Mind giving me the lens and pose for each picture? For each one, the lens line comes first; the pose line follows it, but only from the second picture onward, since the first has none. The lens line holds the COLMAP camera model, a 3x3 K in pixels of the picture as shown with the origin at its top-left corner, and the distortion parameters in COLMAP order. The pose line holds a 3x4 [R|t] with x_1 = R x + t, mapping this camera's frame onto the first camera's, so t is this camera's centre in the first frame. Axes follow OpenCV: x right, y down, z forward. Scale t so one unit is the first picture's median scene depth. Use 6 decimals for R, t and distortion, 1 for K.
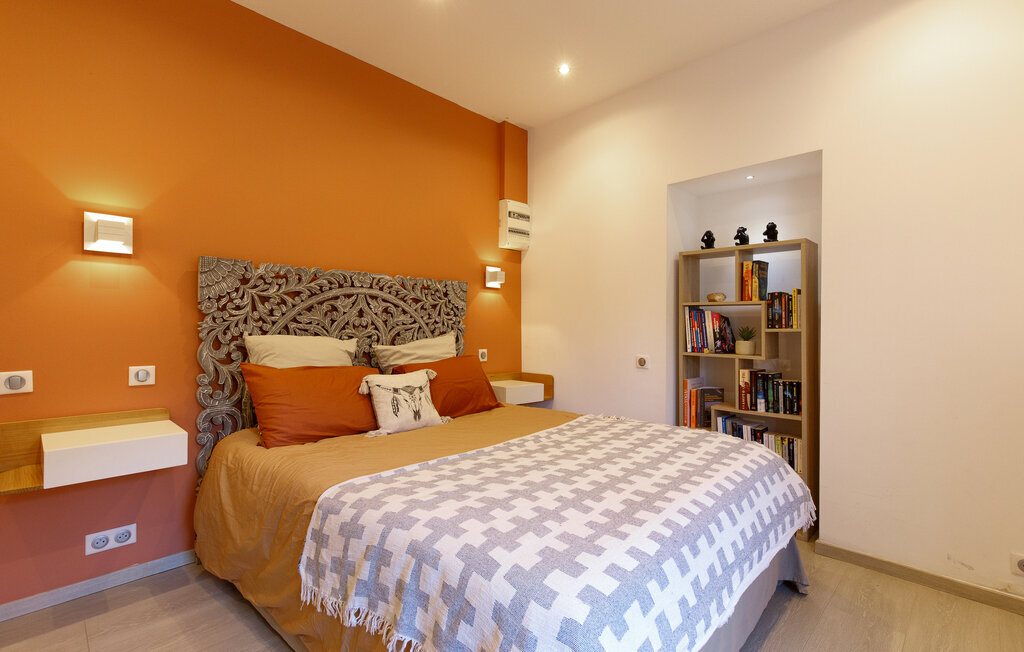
lens RADIAL K [[465.4, 0, 513.6], [0, 465.4, 326.4], [0, 0, 1]] dist [0.002471, 0.000195]
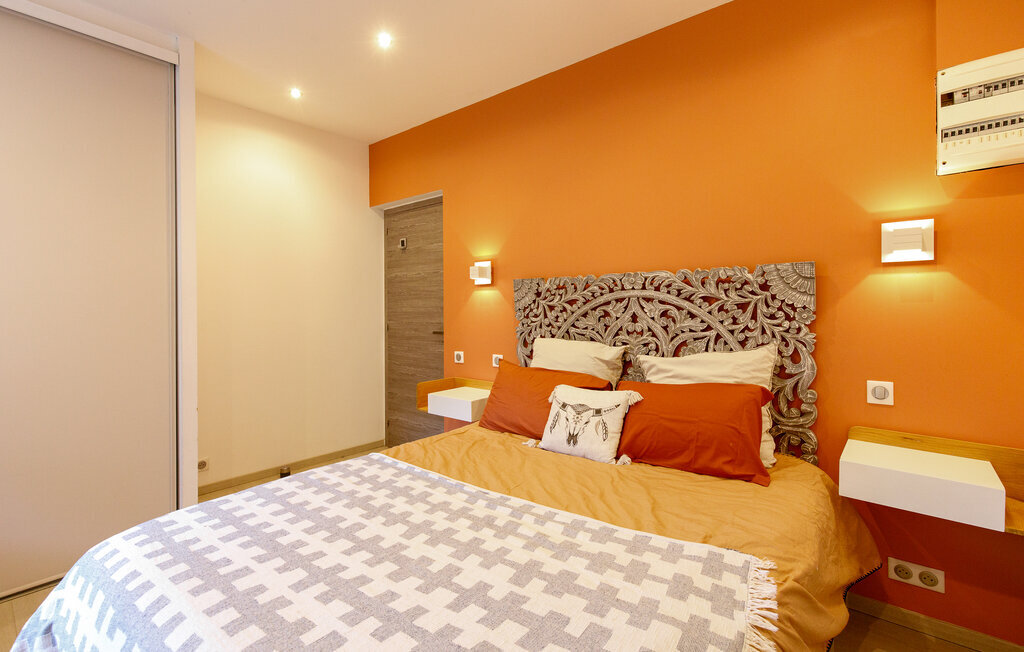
lens RADIAL K [[465.4, 0, 528.3], [0, 465.4, 312.9], [0, 0, 1]] dist [0.002471, 0.000195]
pose [[0.084353, -0.000726, -0.996436, 0.580037], [0.004922, 0.999988, -0.000311, -0.040968], [0.996424, -0.004878, 0.084355, 0.750862]]
